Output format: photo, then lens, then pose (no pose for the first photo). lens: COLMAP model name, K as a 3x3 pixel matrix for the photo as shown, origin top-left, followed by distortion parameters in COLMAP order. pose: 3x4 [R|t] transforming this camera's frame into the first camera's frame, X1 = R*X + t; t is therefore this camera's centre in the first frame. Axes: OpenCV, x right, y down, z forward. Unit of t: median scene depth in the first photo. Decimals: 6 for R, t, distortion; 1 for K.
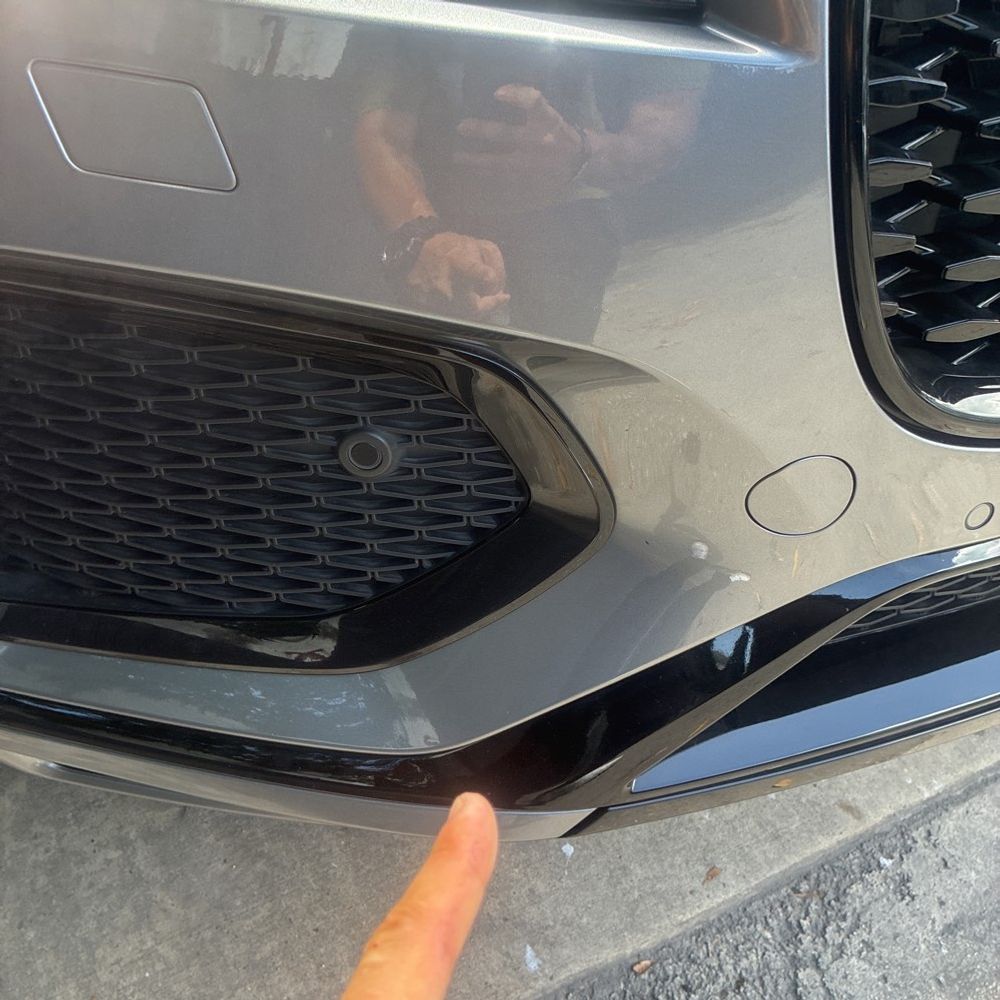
lens RADIAL K [[1011.3, 0, 493.1], [0, 1011.3, 498.5], [0, 0, 1]] dist [0.016058, 0.000000]
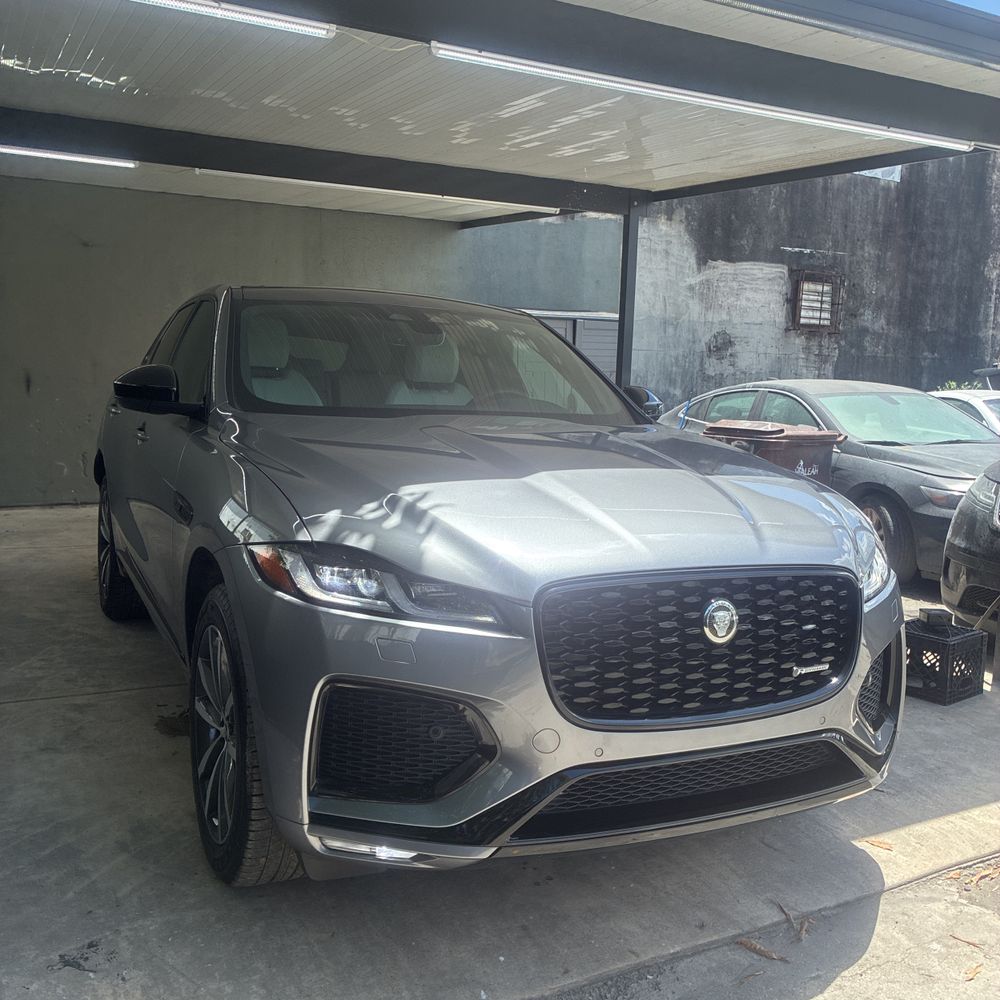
lens RADIAL K [[1011.3, 0, 502.9], [0, 1011.3, 495.7], [0, 0, 1]] dist [0.016058, 0.000000]
pose [[0.999861, 0.012477, 0.011059, 0.041658], [-0.005611, 0.876424, -0.481508, 0.558000], [-0.015700, 0.481379, 0.876372, -1.535180]]
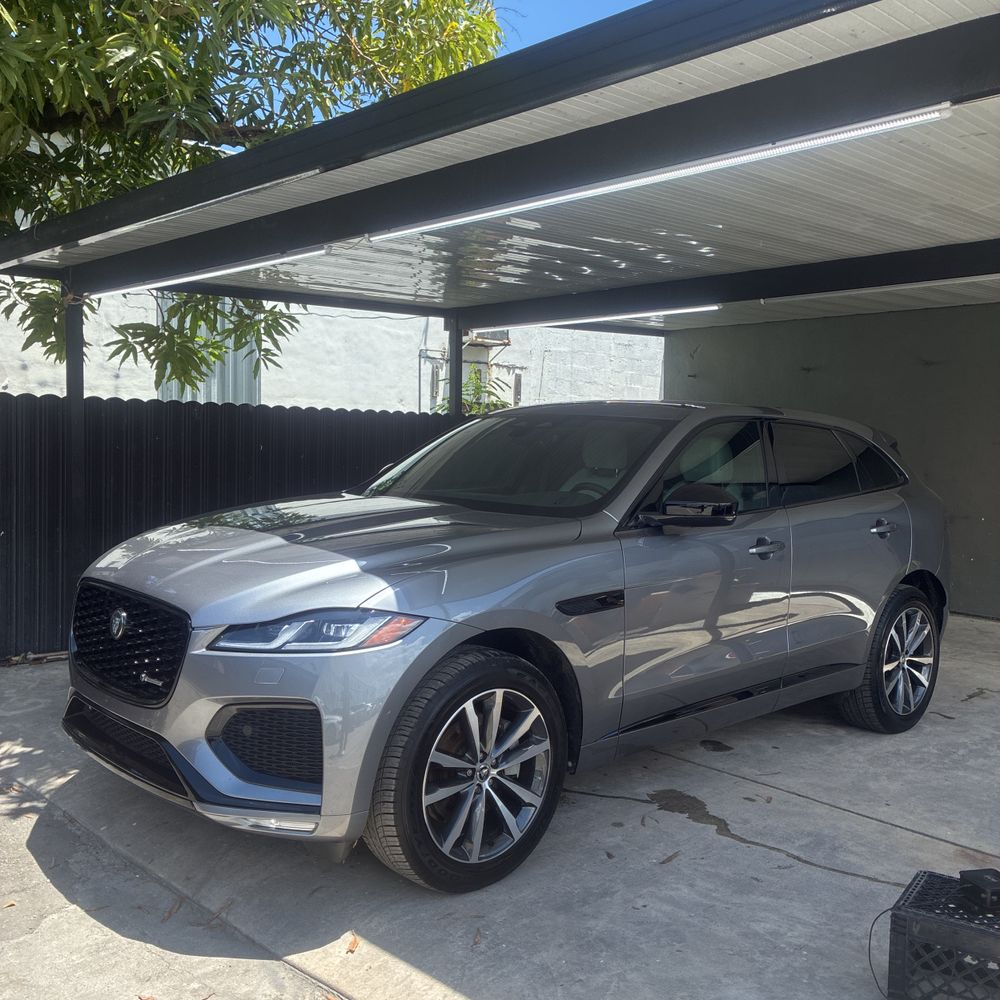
lens RADIAL K [[1011.3, 0, 499.3], [0, 1011.3, 507.2], [0, 0, 1]] dist [0.016058, 0.000000]
pose [[0.293612, 0.038164, -0.955162, 4.008621], [-0.574167, 0.805923, -0.144295, -0.809679], [0.764280, 0.590790, 0.258542, 0.422653]]
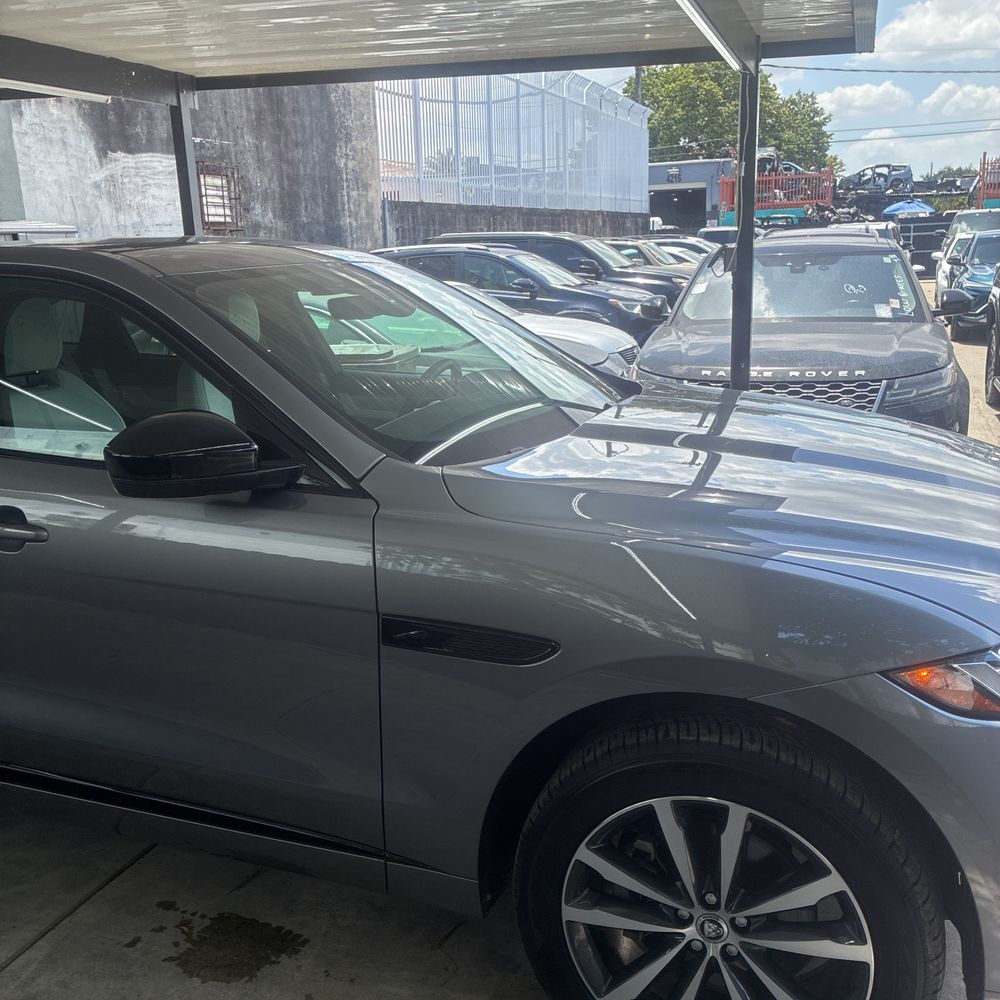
lens RADIAL K [[1011.3, 0, 501.6], [0, 1011.3, 504.1], [0, 0, 1]] dist [0.016058, 0.000000]
pose [[0.725210, -0.215095, 0.654067, -1.929694], [0.445878, 0.870571, -0.208082, -0.608653], [-0.524655, 0.442538, 0.727254, -0.430255]]
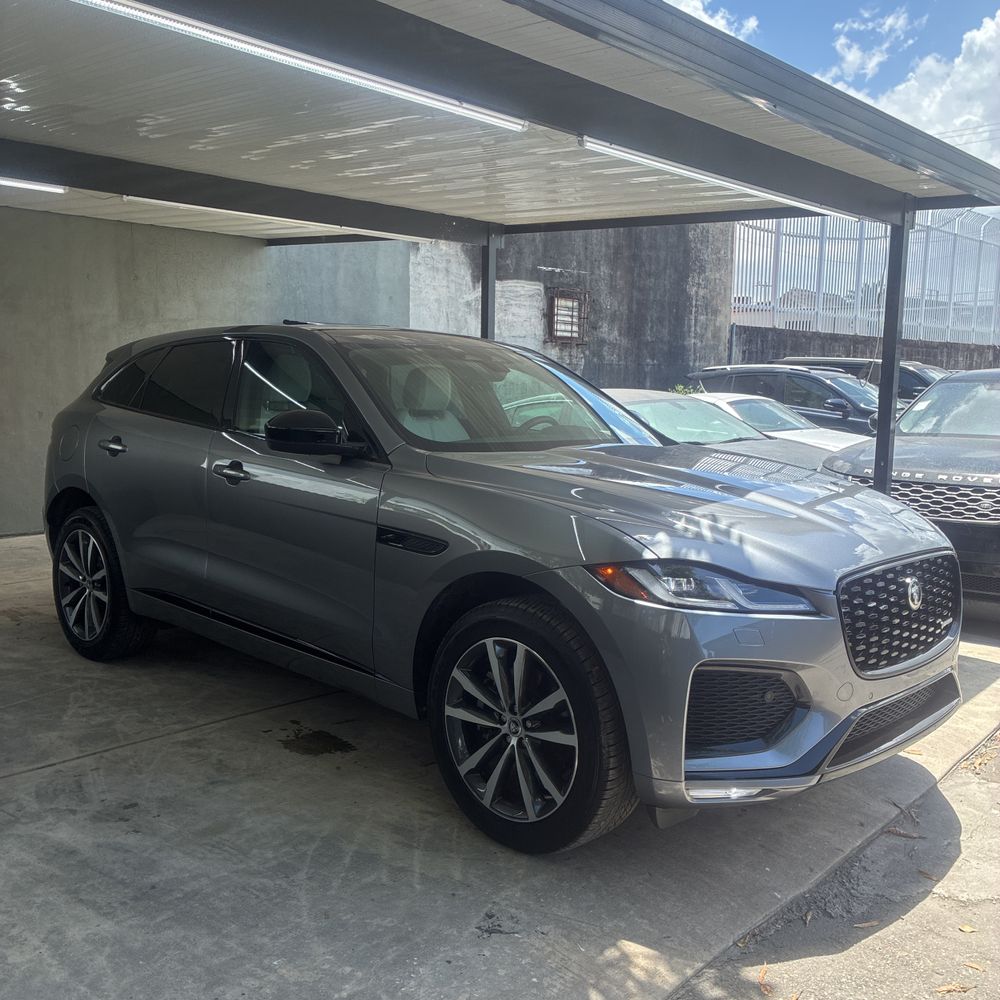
lens RADIAL K [[1011.3, 0, 505.2], [0, 1011.3, 498.1], [0, 0, 1]] dist [0.016058, 0.000000]
pose [[0.936735, -0.046036, 0.346999, -1.676796], [0.207202, 0.871906, -0.443674, 0.583114], [-0.282125, 0.487504, 0.826284, -1.799501]]
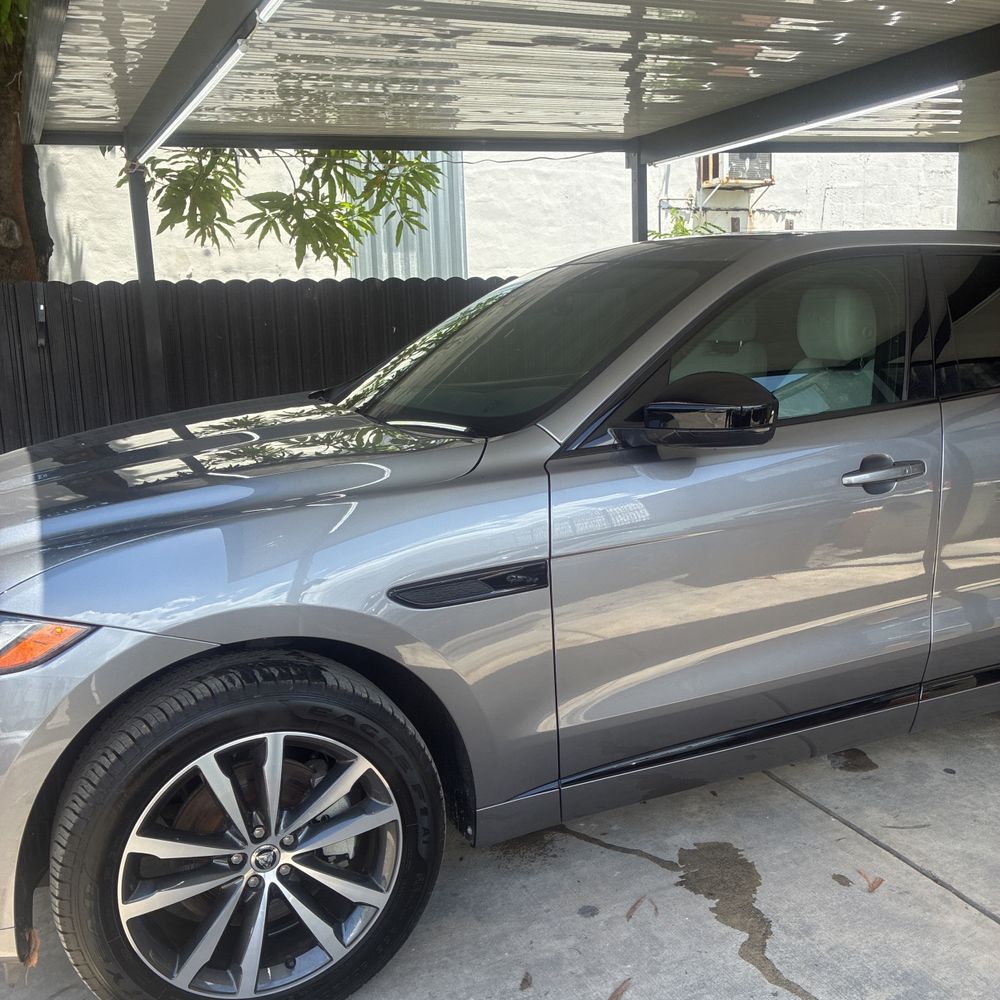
lens RADIAL K [[1011.3, 0, 511.5], [0, 1011.3, 504.7], [0, 0, 1]] dist [0.016058, 0.000000]
pose [[-0.032976, 0.158046, -0.986881, 2.823281], [-0.565388, 0.811289, 0.148818, -1.700043], [0.824166, 0.562878, 0.062604, 1.583246]]
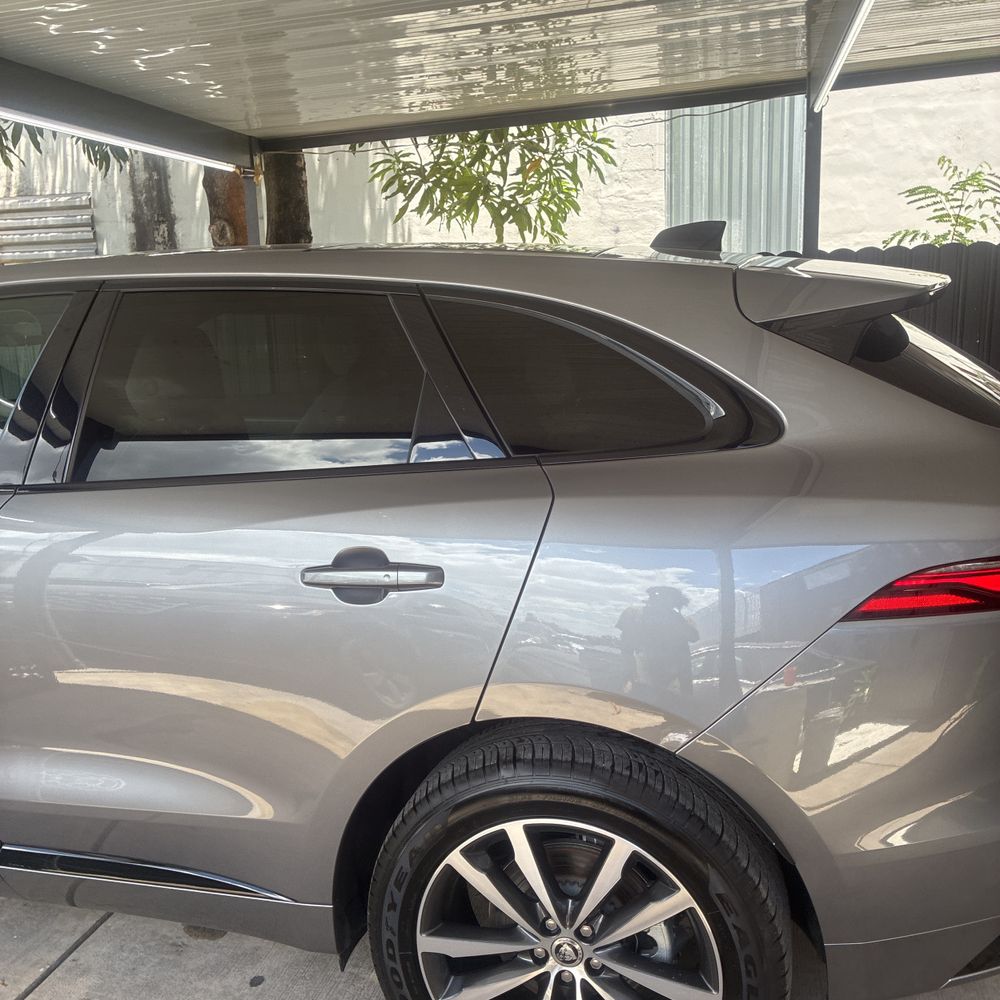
lens RADIAL K [[1011.3, 0, 497.5], [0, 1011.3, 496.9], [0, 0, 1]] dist [0.016058, 0.000000]
pose [[-0.659872, 0.146023, -0.737052, 1.027936], [-0.429646, 0.731415, 0.529562, -3.585644], [0.616419, 0.666115, -0.419903, 3.905366]]
